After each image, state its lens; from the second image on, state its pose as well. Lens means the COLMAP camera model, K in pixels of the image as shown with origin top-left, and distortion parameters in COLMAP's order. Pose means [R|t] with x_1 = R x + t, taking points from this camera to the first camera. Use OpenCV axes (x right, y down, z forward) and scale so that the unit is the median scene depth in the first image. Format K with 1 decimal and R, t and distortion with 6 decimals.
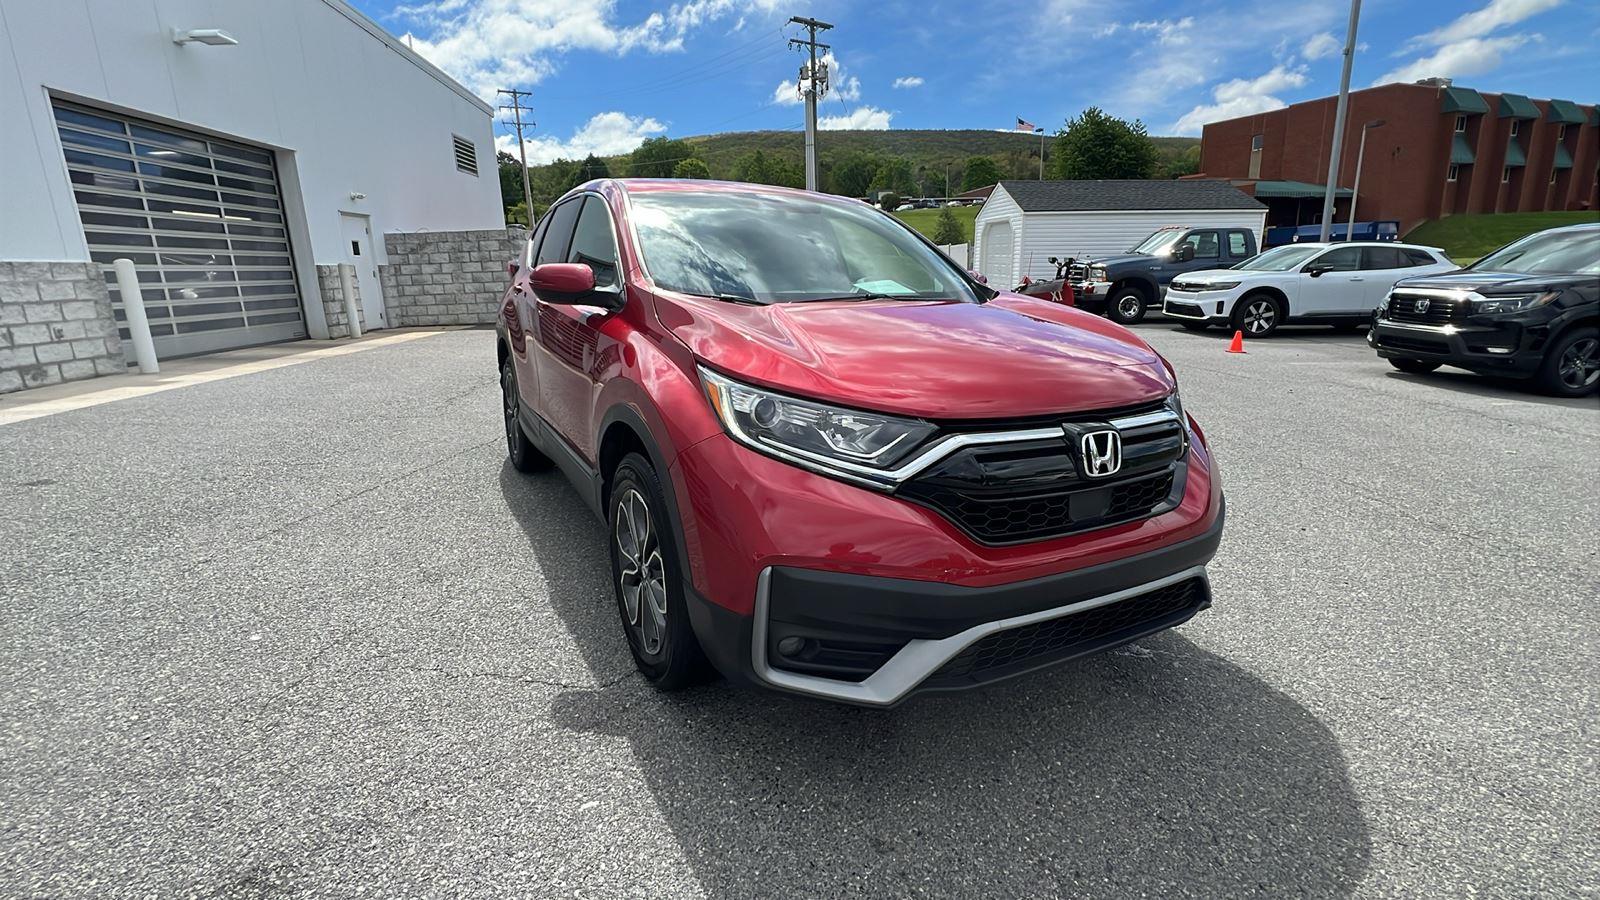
lens RADIAL K [[733.8, 0, 796.1], [0, 733.8, 453.0], [0, 0, 1]] dist [-0.001056, -0.000185]
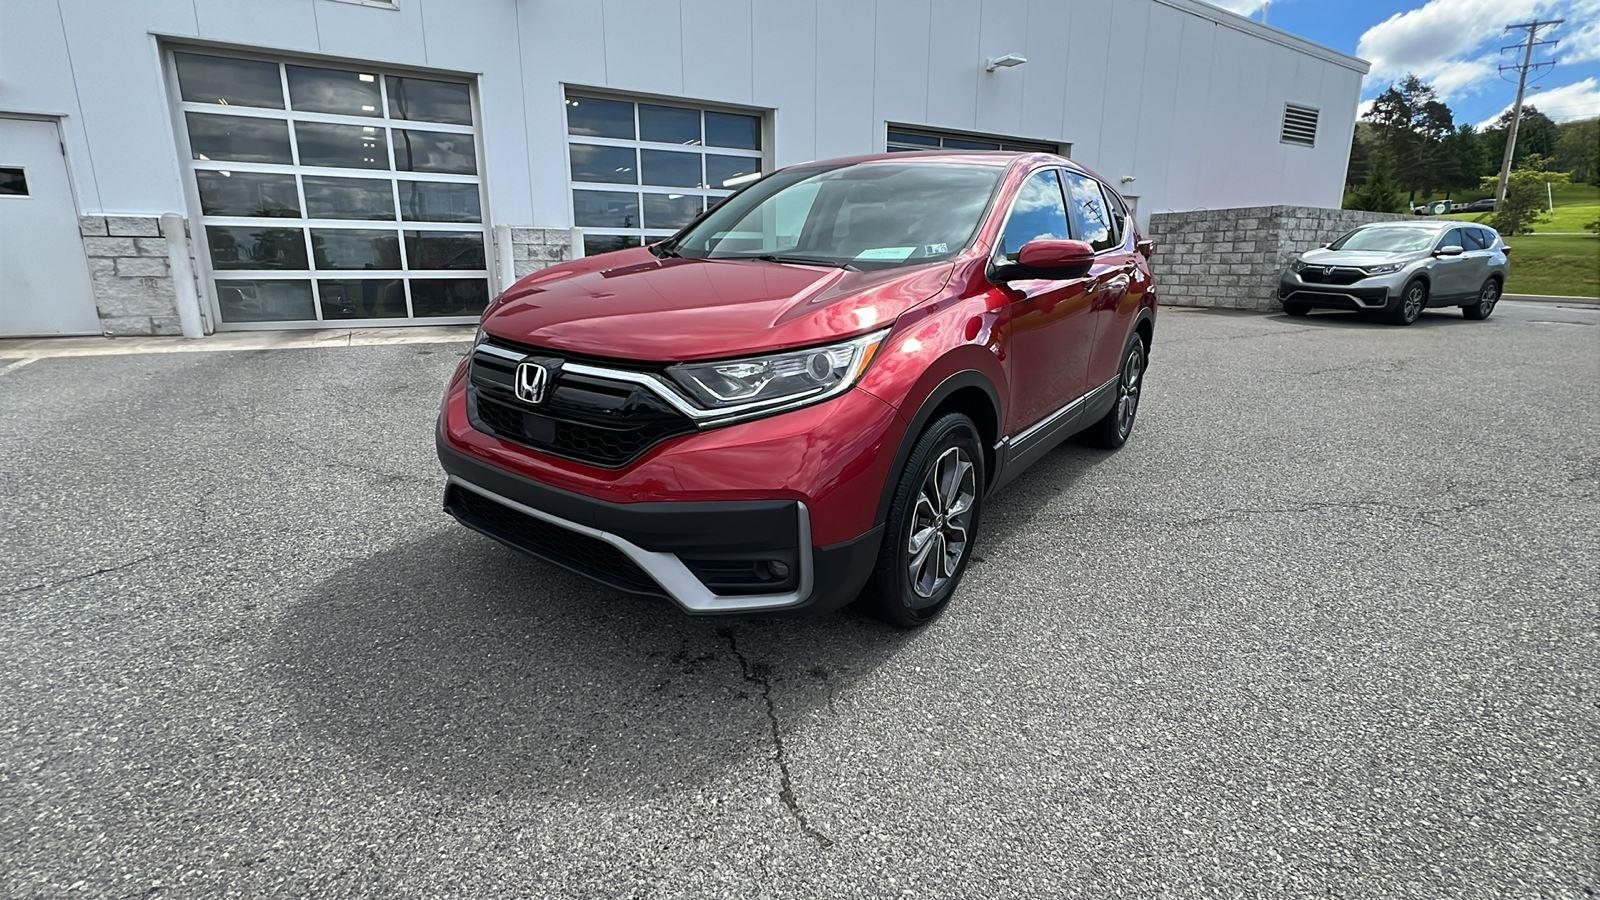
lens RADIAL K [[733.8, 0, 796.1], [0, 733.8, 453.0], [0, 0, 1]] dist [-0.001056, -0.000185]
pose [[0.440912, 0.256019, -0.860262, 0.361398], [-0.237701, 0.957540, 0.163140, -0.040525], [0.865502, 0.132555, 0.483047, 0.179906]]
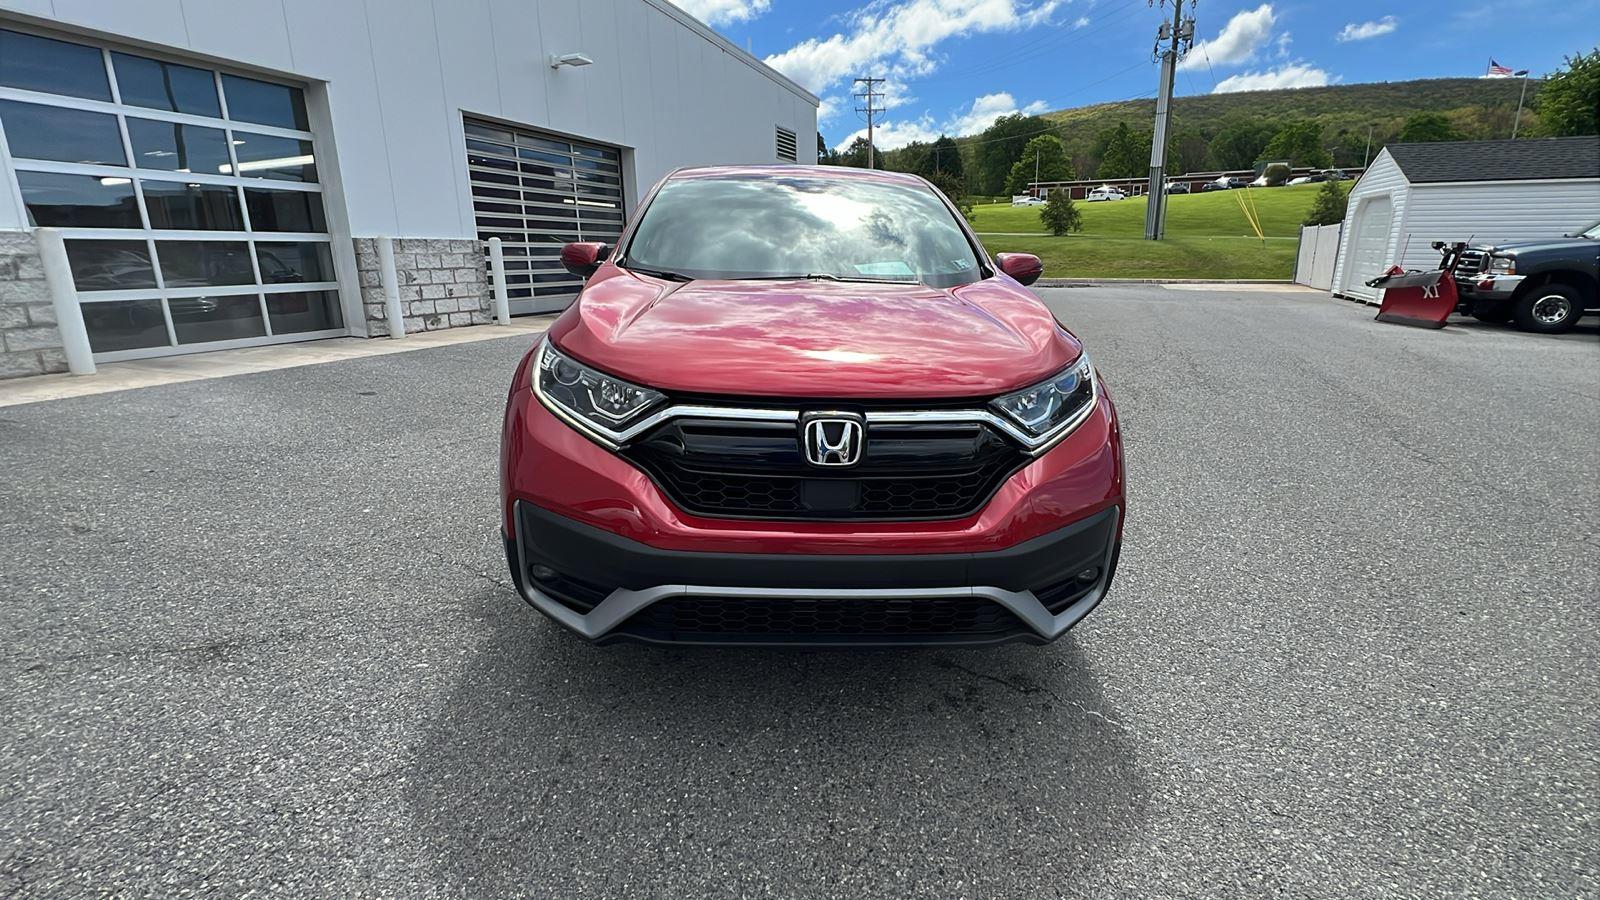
lens RADIAL K [[733.8, 0, 796.1], [0, 733.8, 453.0], [0, 0, 1]] dist [-0.001056, -0.000185]
pose [[0.901856, 0.126119, -0.413219, 0.170605], [-0.116424, 0.992006, 0.048676, -0.005895], [0.416054, 0.004210, 0.909330, 0.021921]]
